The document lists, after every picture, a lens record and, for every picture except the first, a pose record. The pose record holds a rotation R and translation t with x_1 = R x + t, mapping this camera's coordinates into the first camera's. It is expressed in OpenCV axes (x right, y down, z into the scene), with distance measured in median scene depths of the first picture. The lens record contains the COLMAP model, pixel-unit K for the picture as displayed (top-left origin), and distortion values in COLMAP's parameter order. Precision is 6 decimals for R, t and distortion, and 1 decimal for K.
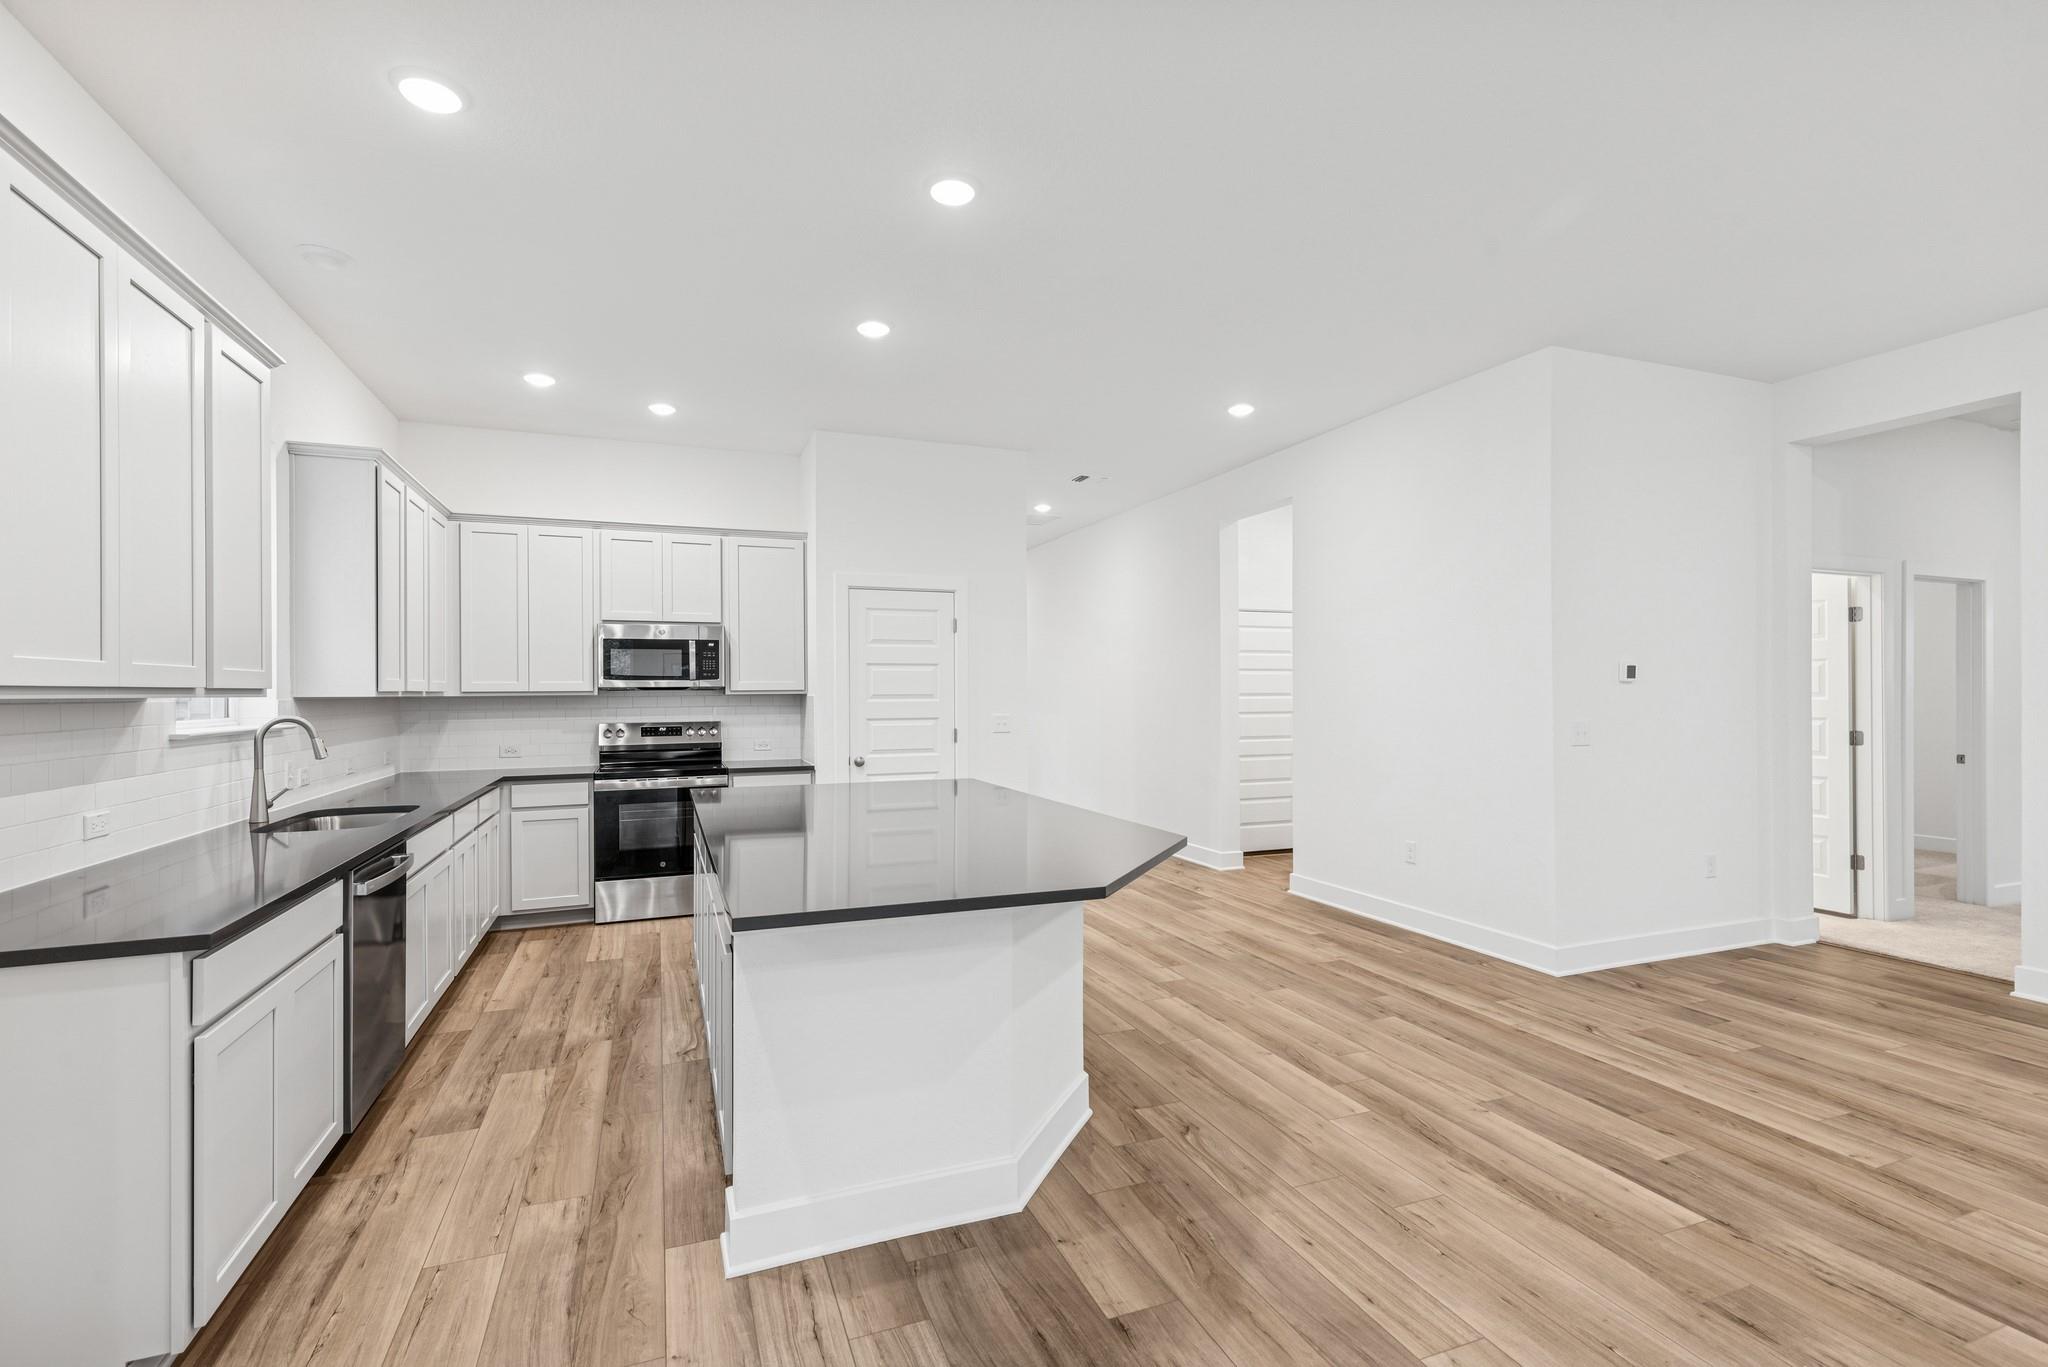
lens RADIAL K [[921.2, 0, 1022.9], [0, 921.2, 690.1], [0, 0, 1]] dist [0.003600, -0.000137]
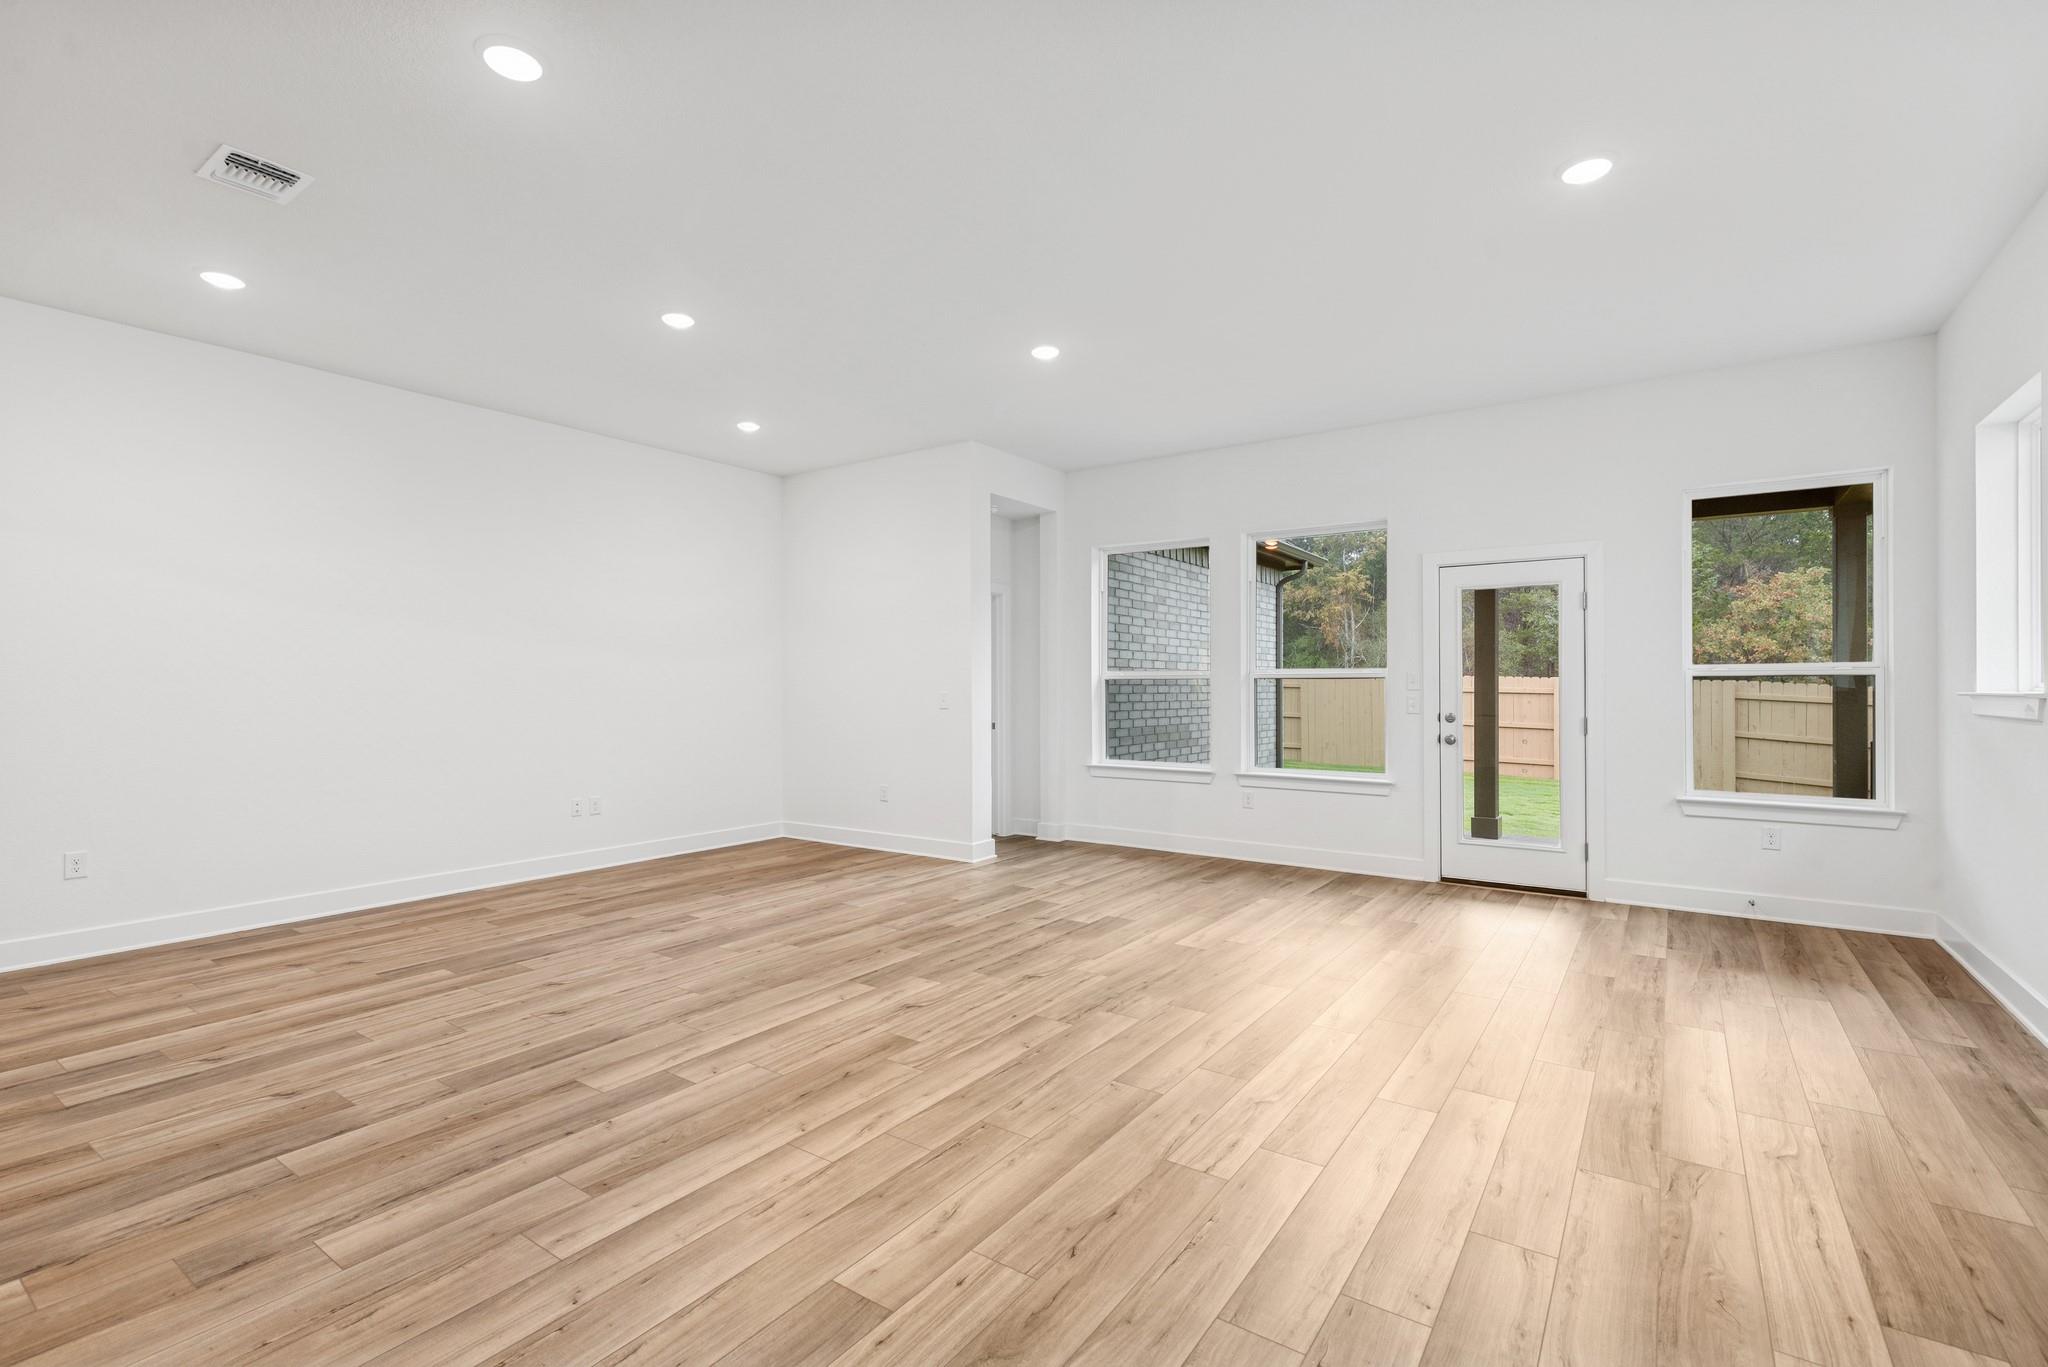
lens RADIAL K [[922.2, 0, 1020.0], [0, 922.2, 686.7], [0, 0, 1]] dist [0.007220, -0.001283]
pose [[-0.548916, 0.005494, 0.835859, -0.250674], [0.002312, 0.999985, -0.005054, 0.027822], [-0.835874, -0.000842, -0.548920, 0.395825]]
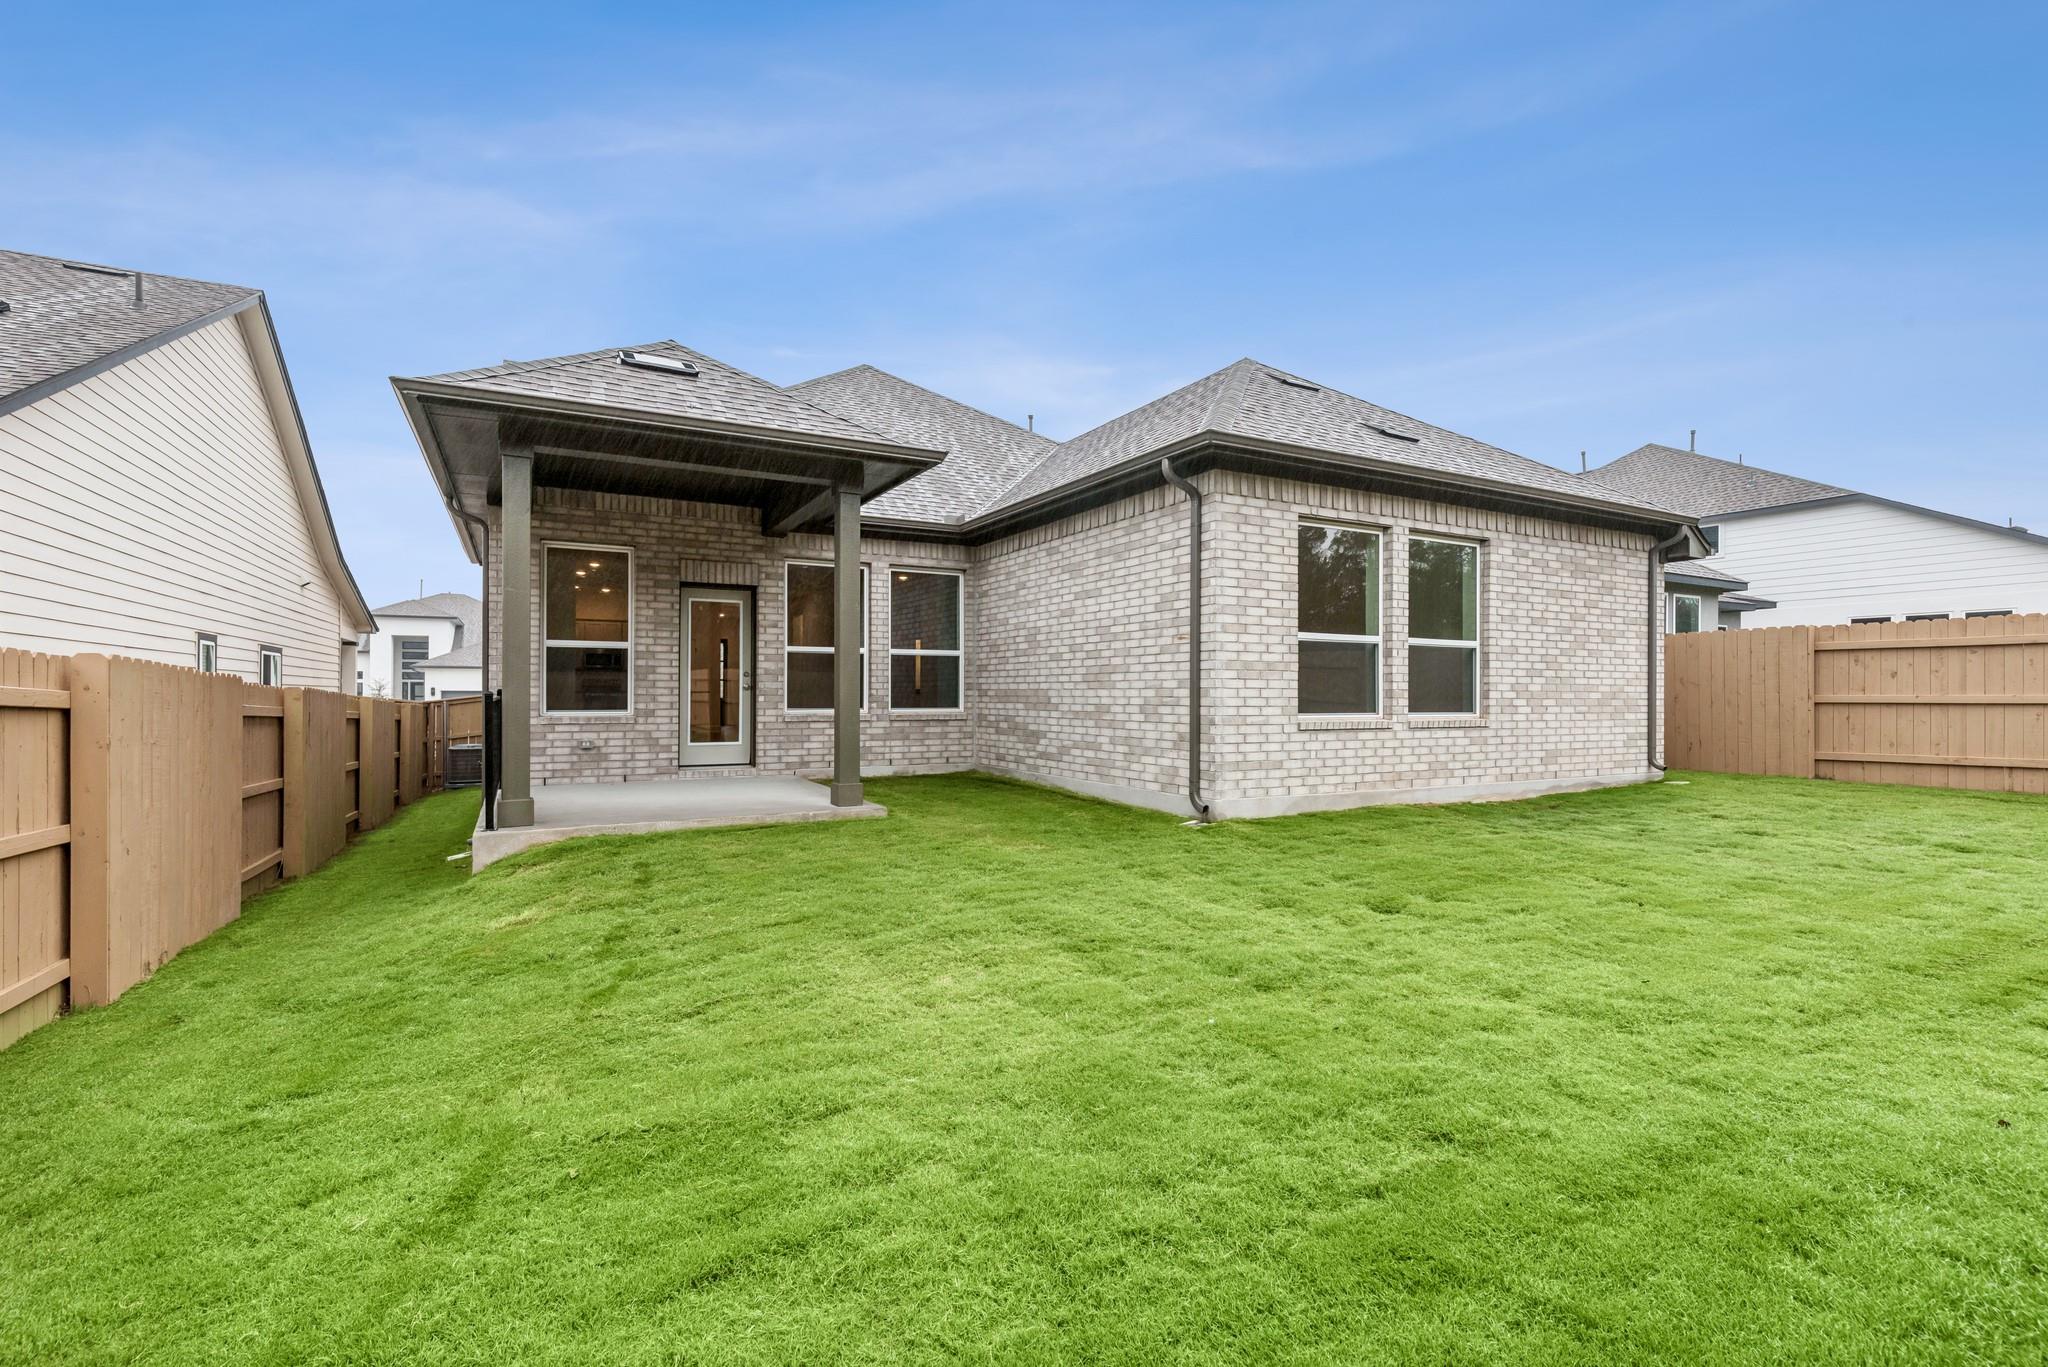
lens RADIAL K [[922.2, 0, 1020.0], [0, 922.2, 686.7], [0, 0, 1]] dist [0.007220, -0.001283]
pose [[0.993596, 0.018344, 0.111488, 0.999966], [-0.016926, 0.999764, -0.013652, 0.129740], [-0.111712, 0.011677, 0.993672, -3.409775]]
